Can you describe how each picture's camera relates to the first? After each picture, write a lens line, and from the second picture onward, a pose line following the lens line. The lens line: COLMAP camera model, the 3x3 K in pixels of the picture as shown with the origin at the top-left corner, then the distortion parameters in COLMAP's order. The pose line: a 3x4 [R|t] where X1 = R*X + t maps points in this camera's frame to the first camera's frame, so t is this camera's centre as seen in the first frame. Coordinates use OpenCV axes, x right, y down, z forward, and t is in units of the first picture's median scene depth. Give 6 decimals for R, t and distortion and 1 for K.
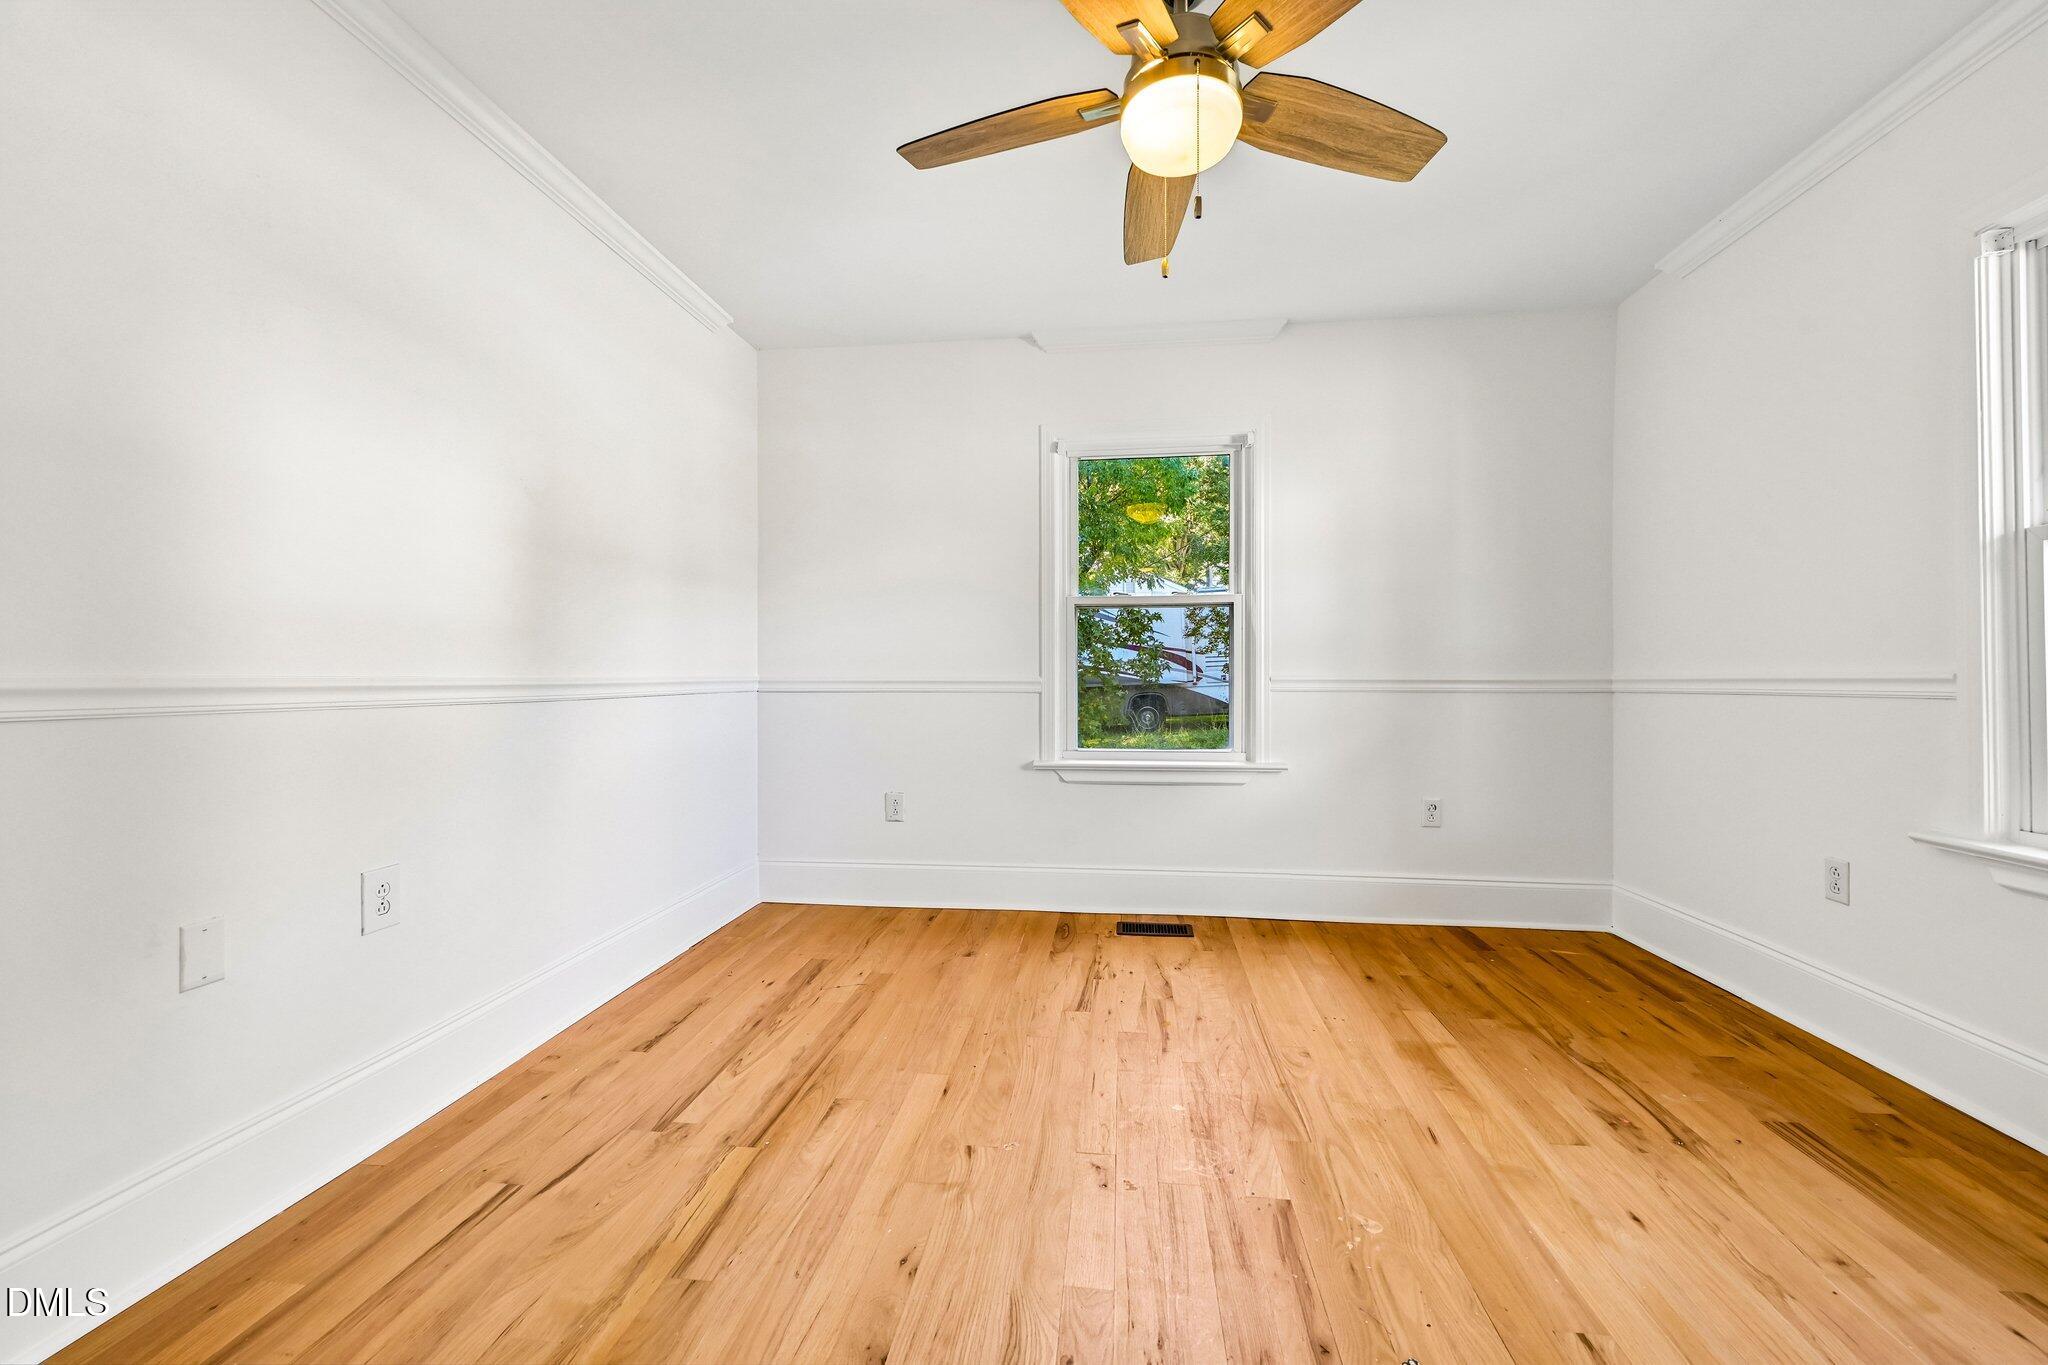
lens RADIAL K [[810.6, 0, 1024.7], [0, 810.6, 683.8], [0, 0, 1]] dist [-0.000565, -0.000181]
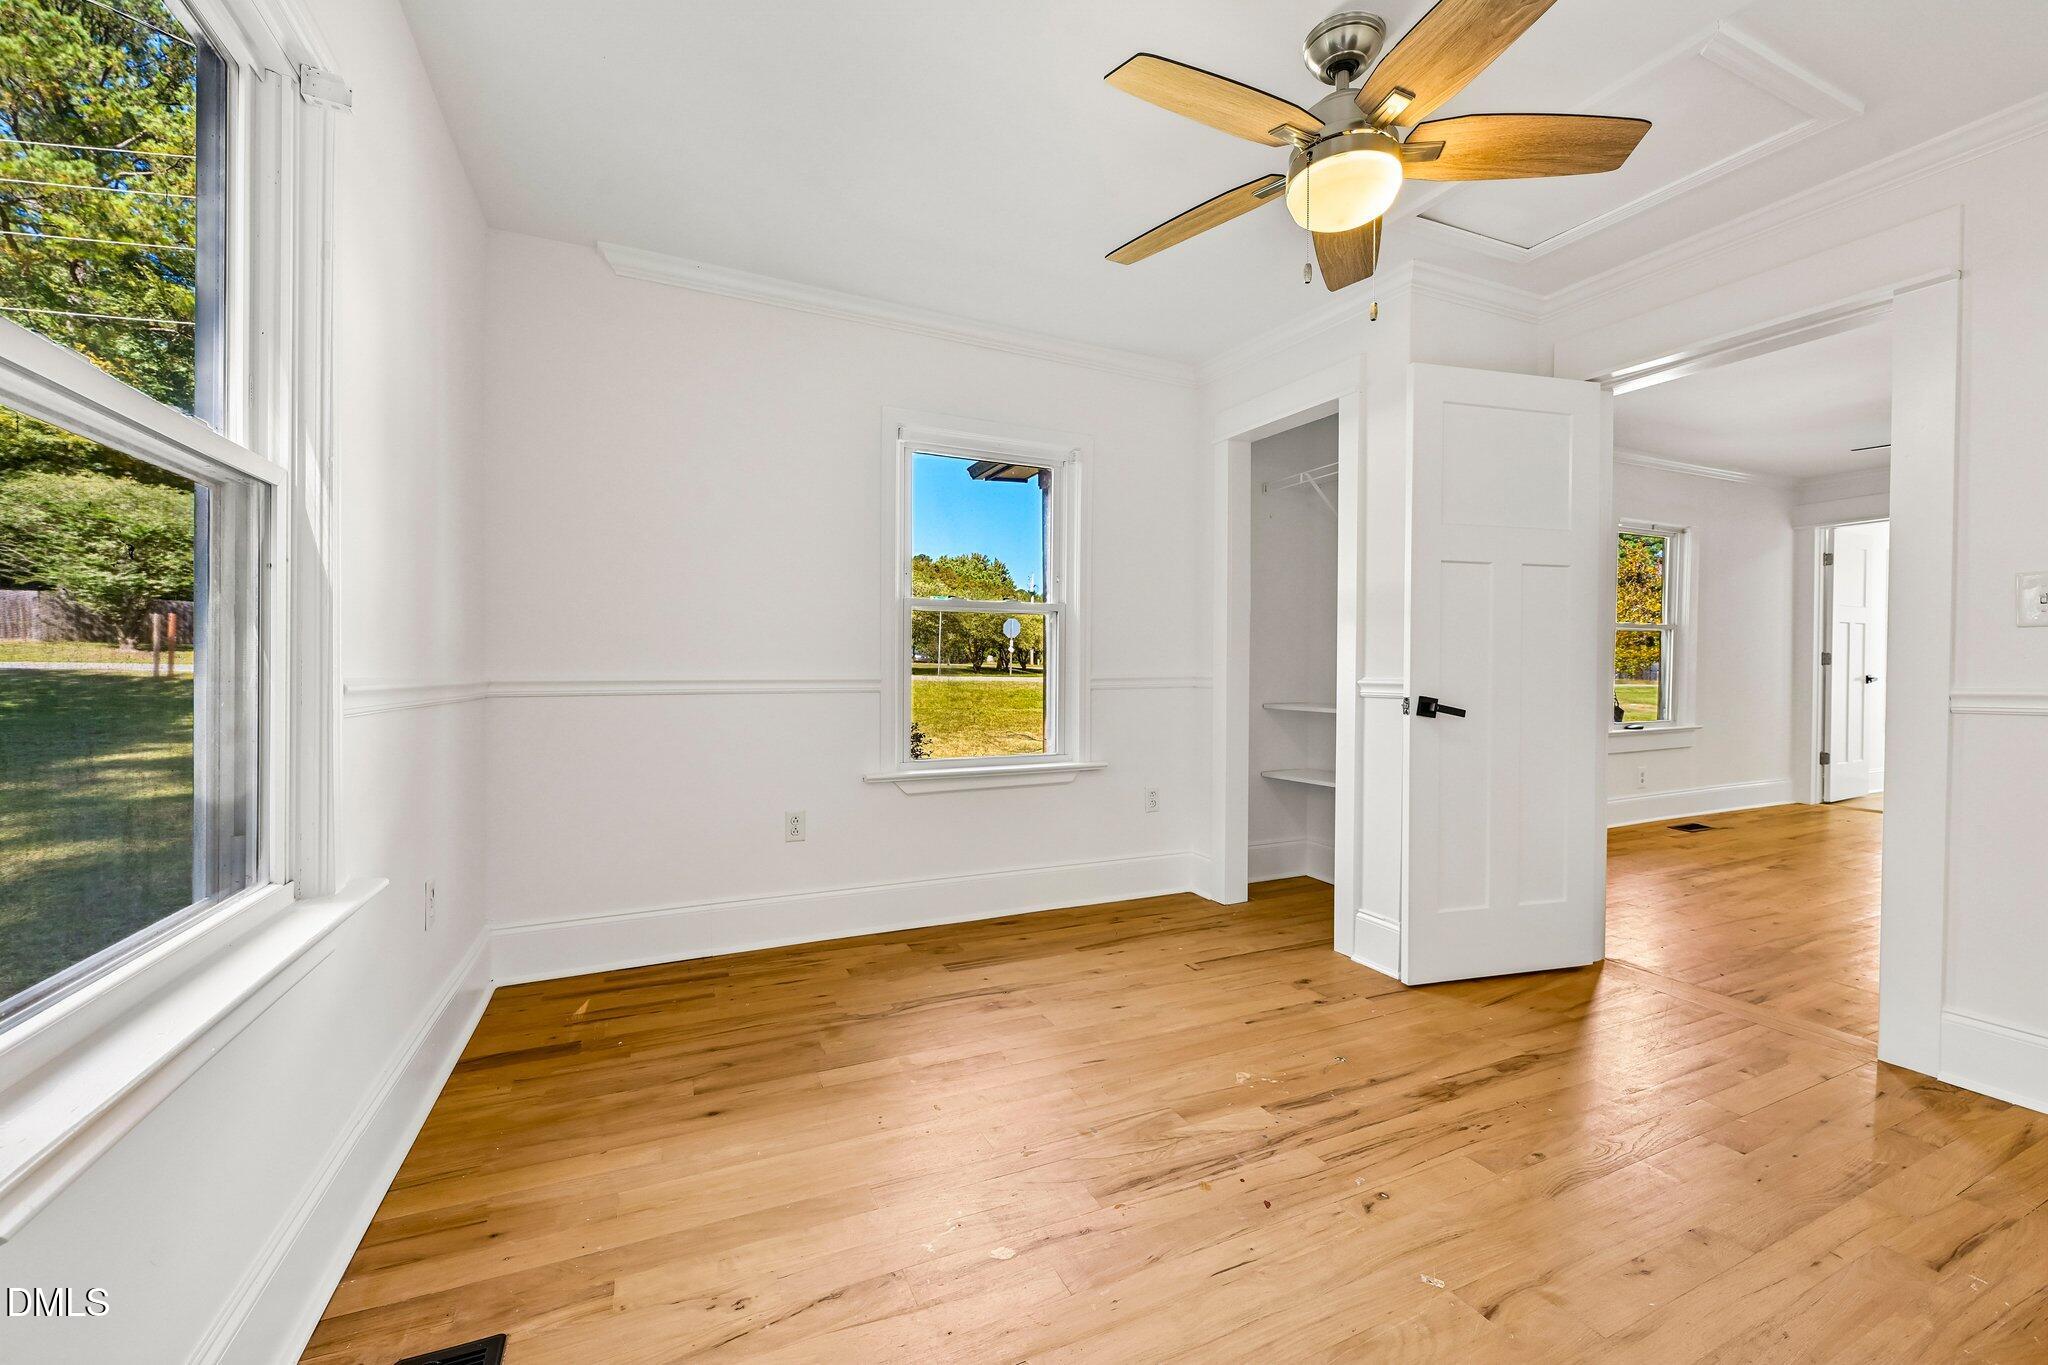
lens RADIAL K [[810.6, 0, 1022.2], [0, 810.6, 683.0], [0, 0, 1]] dist [-0.000565, -0.000181]
pose [[-0.532331, -0.012205, 0.846448, -0.429084], [0.002754, 0.999866, 0.016149, -0.026310], [-0.846532, 0.010928, -0.532226, 1.617488]]
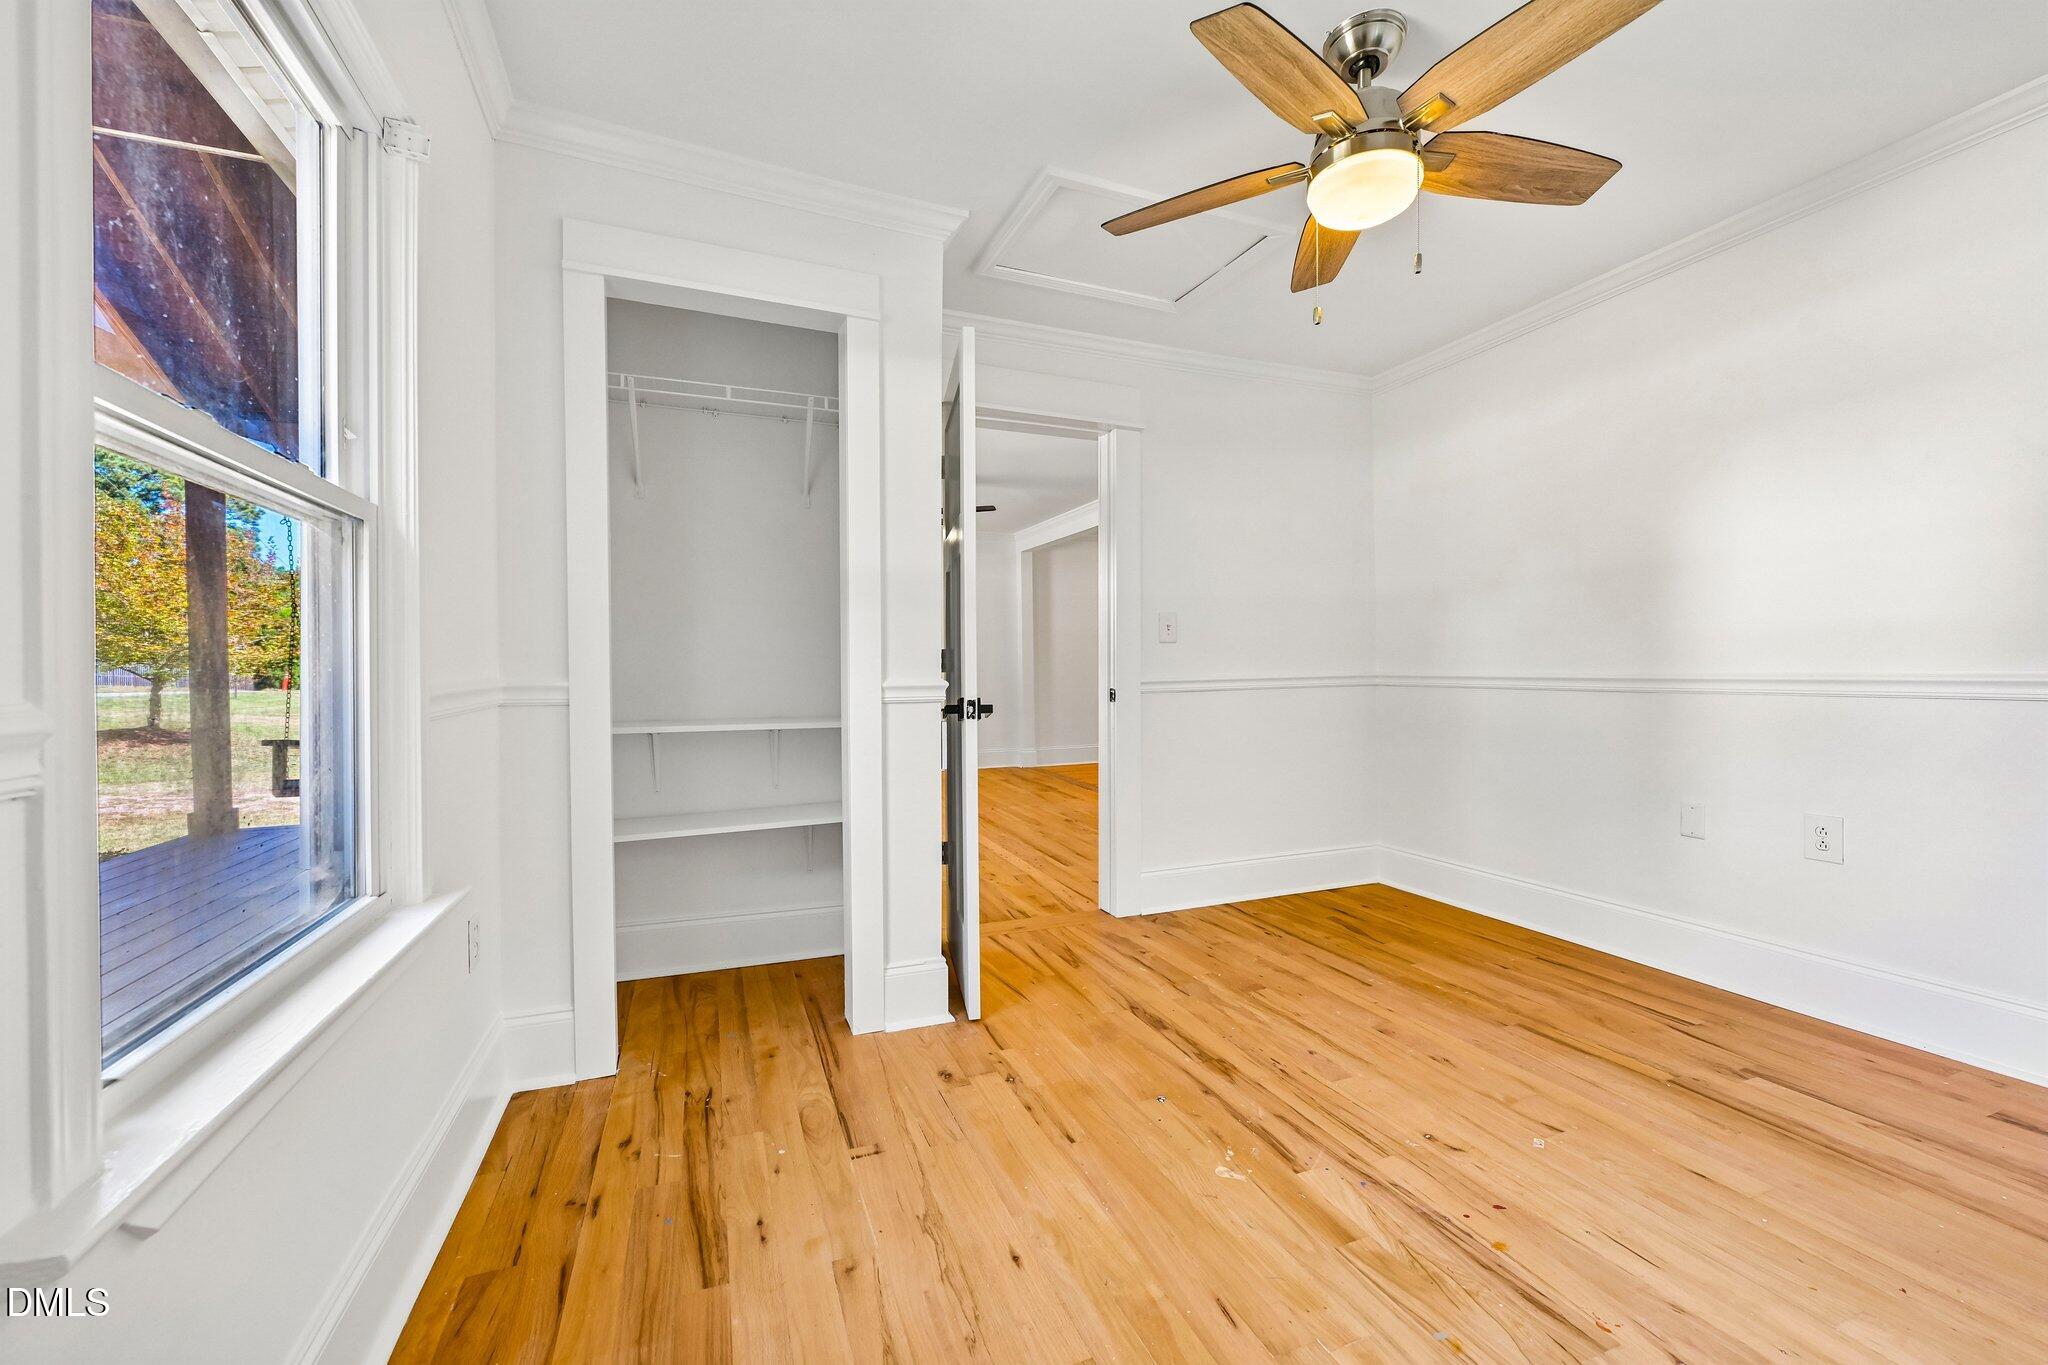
lens RADIAL K [[810.6, 0, 1032.6], [0, 810.6, 678.5], [0, 0, 1]] dist [-0.000565, -0.000181]
pose [[-0.874851, 0.014456, -0.484177, 0.939657], [0.007645, 0.999842, 0.016038, -0.028849], [0.484333, 0.010329, -0.874823, 1.450268]]
